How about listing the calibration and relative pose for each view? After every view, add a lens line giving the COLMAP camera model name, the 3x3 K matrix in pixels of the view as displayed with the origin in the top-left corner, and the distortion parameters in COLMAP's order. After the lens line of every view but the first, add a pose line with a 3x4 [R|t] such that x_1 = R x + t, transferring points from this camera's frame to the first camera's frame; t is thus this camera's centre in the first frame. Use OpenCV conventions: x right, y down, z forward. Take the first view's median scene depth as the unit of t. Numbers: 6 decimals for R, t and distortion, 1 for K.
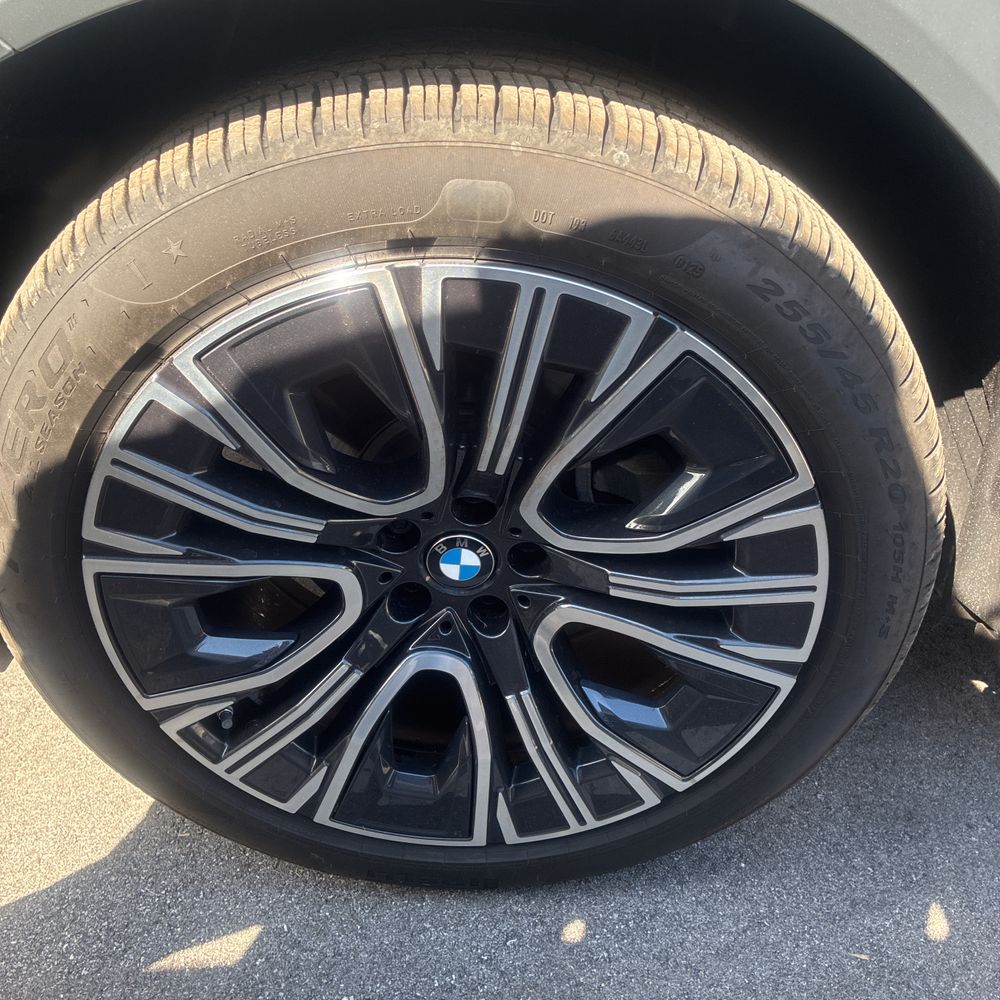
lens RADIAL K [[1028.5, 0, 509.6], [0, 1028.5, 503.5], [0, 0, 1]] dist [0.024326, 0.000000]
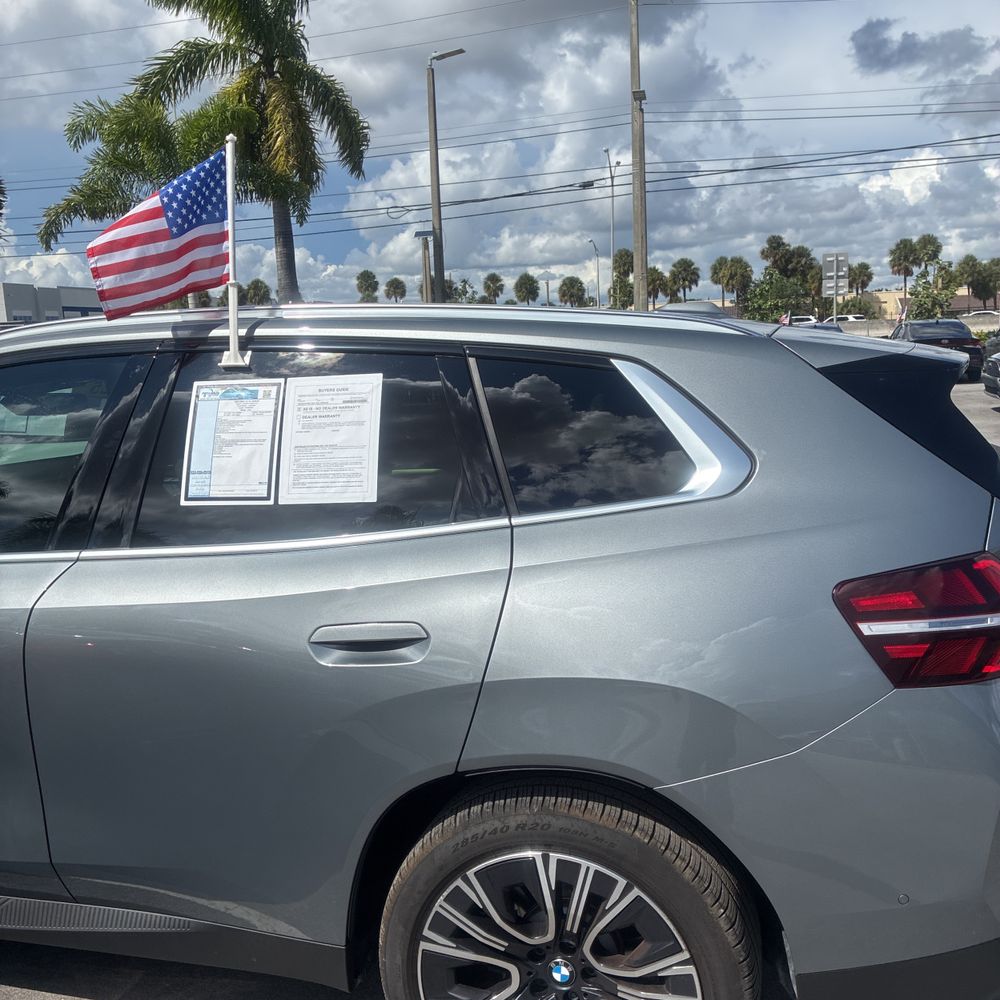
lens RADIAL K [[1028.5, 0, 498.0], [0, 1028.5, 505.1], [0, 0, 1]] dist [0.024326, 0.000000]
pose [[0.964923, 0.053597, -0.257003, 0.388514], [-0.161079, 0.893885, -0.418358, 0.119571], [0.207309, 0.445081, 0.871163, -1.695371]]
